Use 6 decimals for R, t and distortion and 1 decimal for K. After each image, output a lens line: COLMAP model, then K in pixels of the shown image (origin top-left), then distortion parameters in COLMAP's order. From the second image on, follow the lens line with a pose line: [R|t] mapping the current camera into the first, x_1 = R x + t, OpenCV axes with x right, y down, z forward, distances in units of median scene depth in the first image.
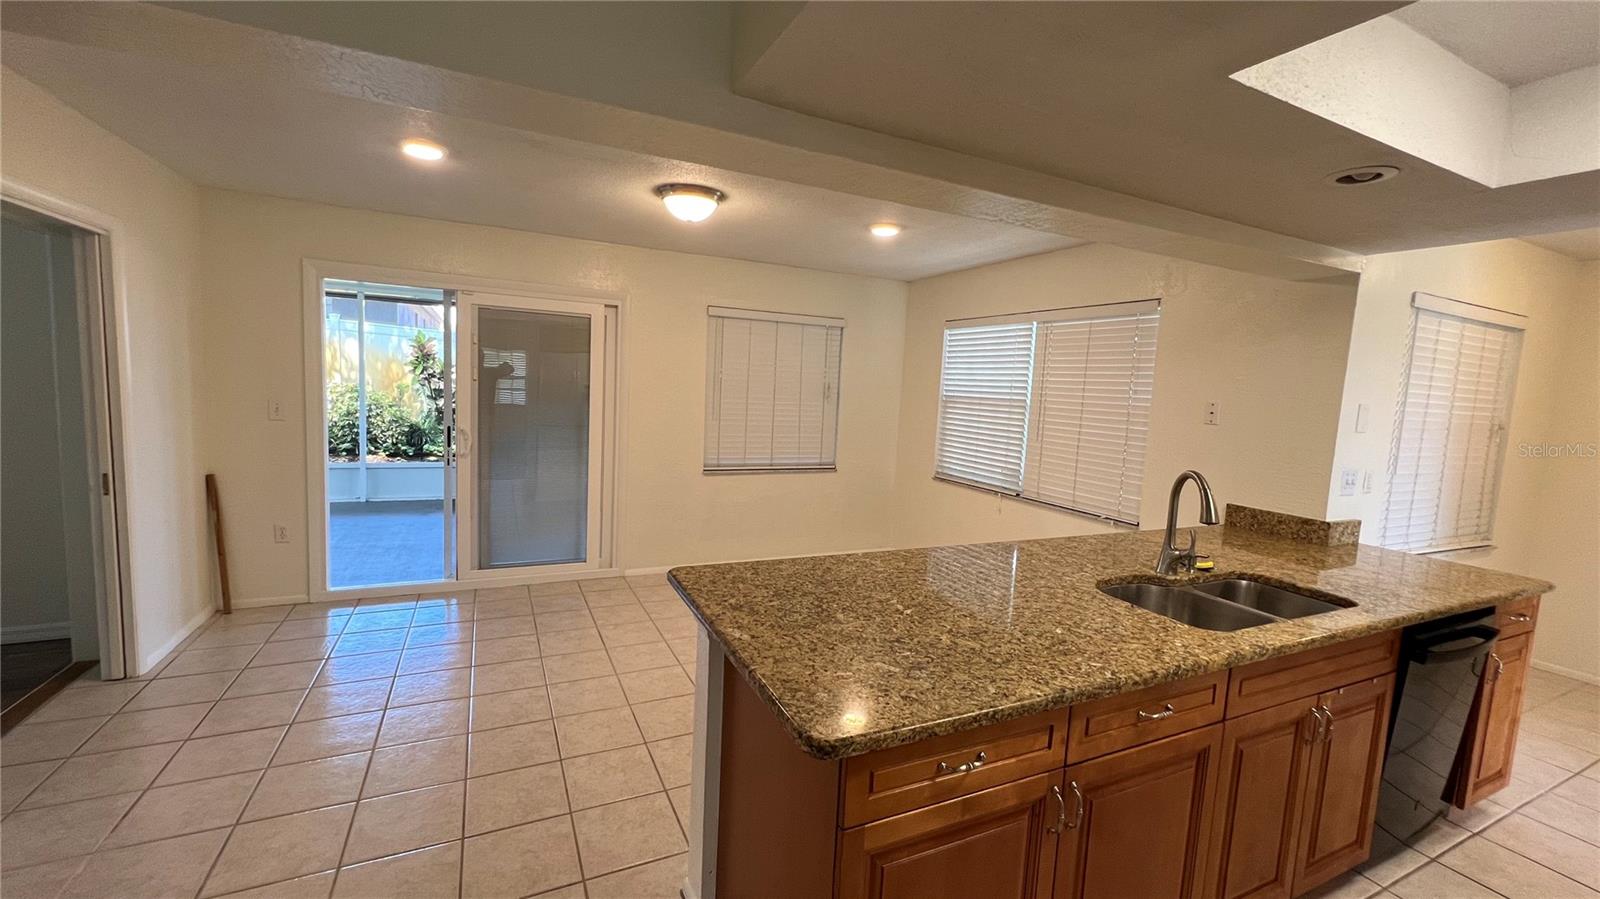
lens RADIAL K [[643.6, 0, 800.4], [0, 643.6, 447.6], [0, 0, 1]] dist [-0.002389, 0.000471]
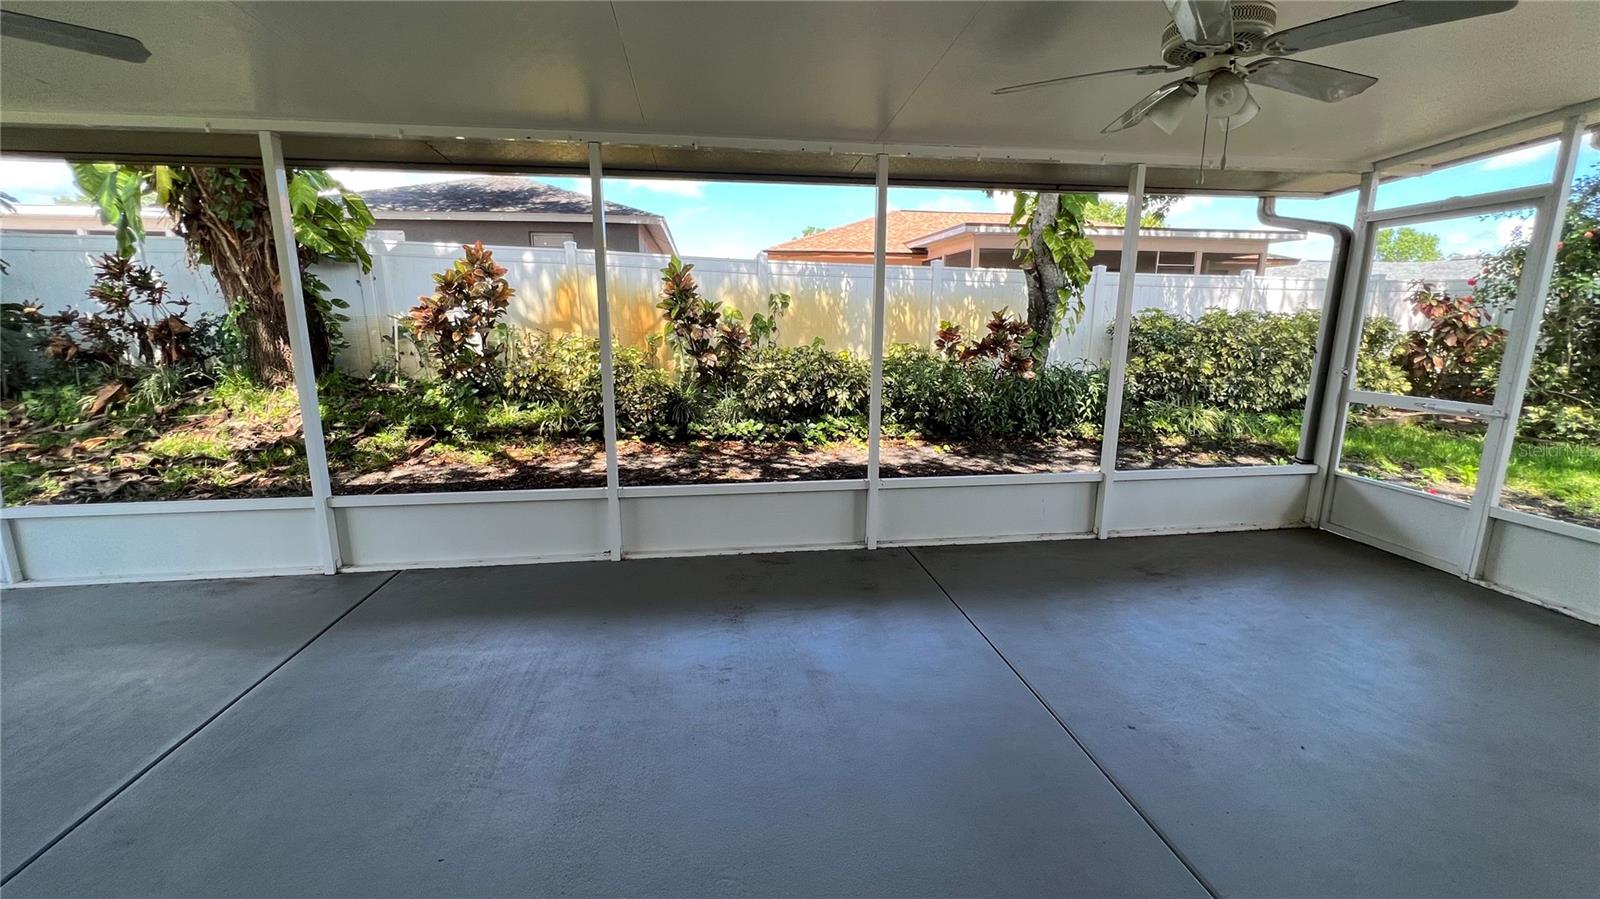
lens RADIAL K [[643.6, 0, 800.4], [0, 643.6, 447.6], [0, 0, 1]] dist [-0.002389, 0.000471]
pose [[0.951371, 0.009635, -0.307896, -0.256733], [0.018269, 0.995987, 0.087616, -0.035540], [0.307504, -0.088980, 0.947377, 0.380123]]
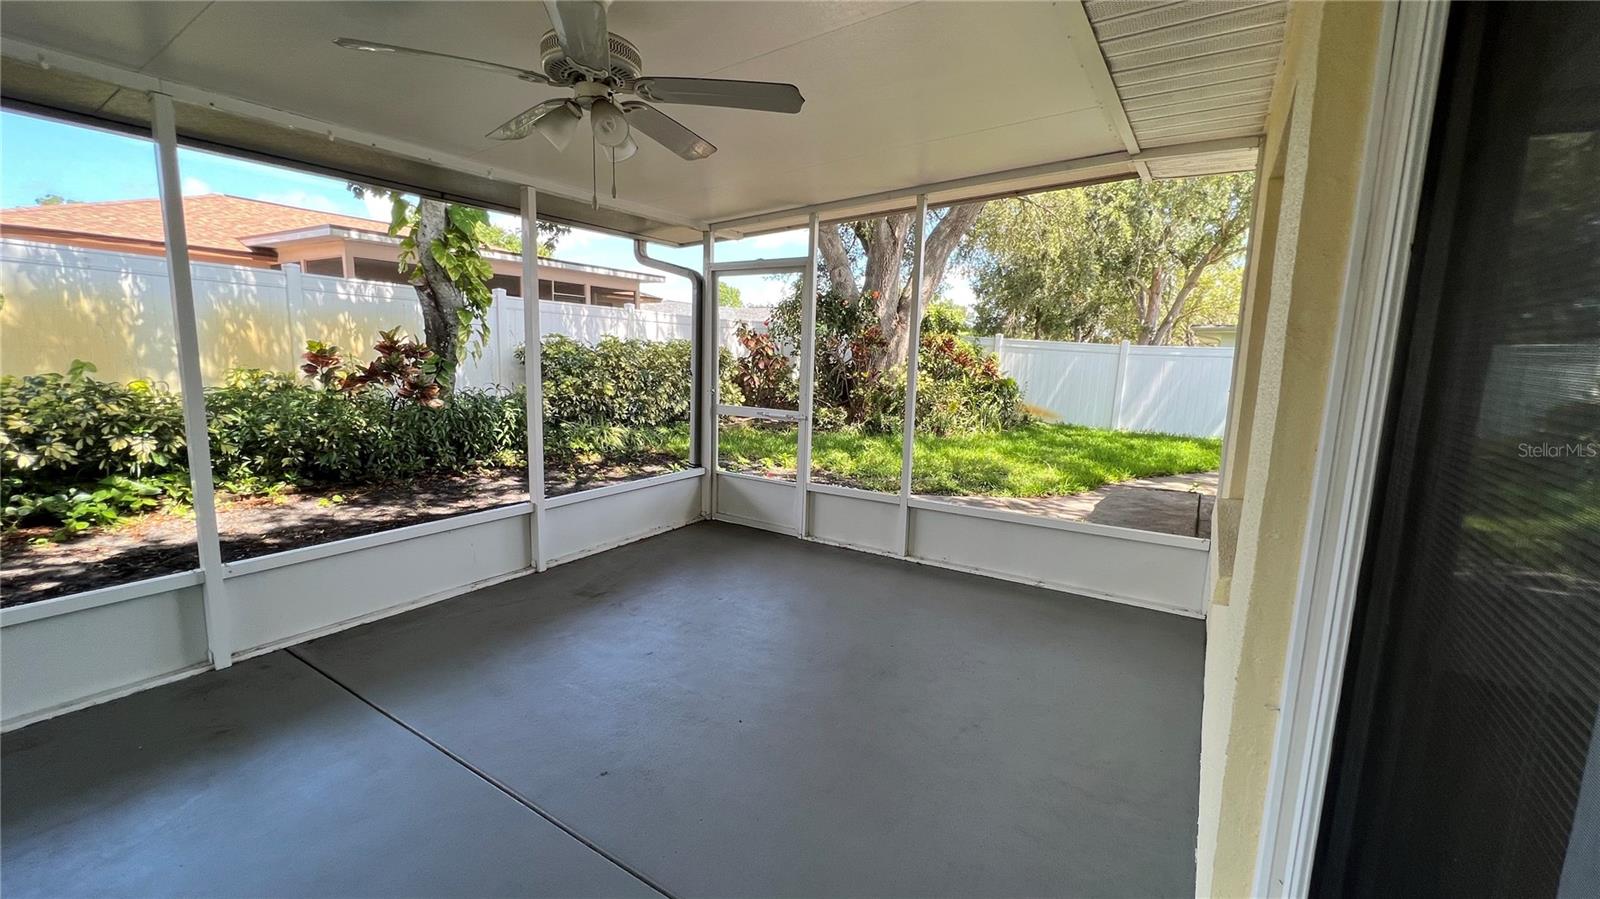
lens RADIAL K [[643.6, 0, 800.4], [0, 643.6, 447.6], [0, 0, 1]] dist [-0.002389, 0.000471]
pose [[0.854733, -0.107362, 0.507843, -0.255685], [0.070581, 0.993328, 0.091204, -0.037768], [-0.514246, -0.042112, 0.856608, 0.408487]]
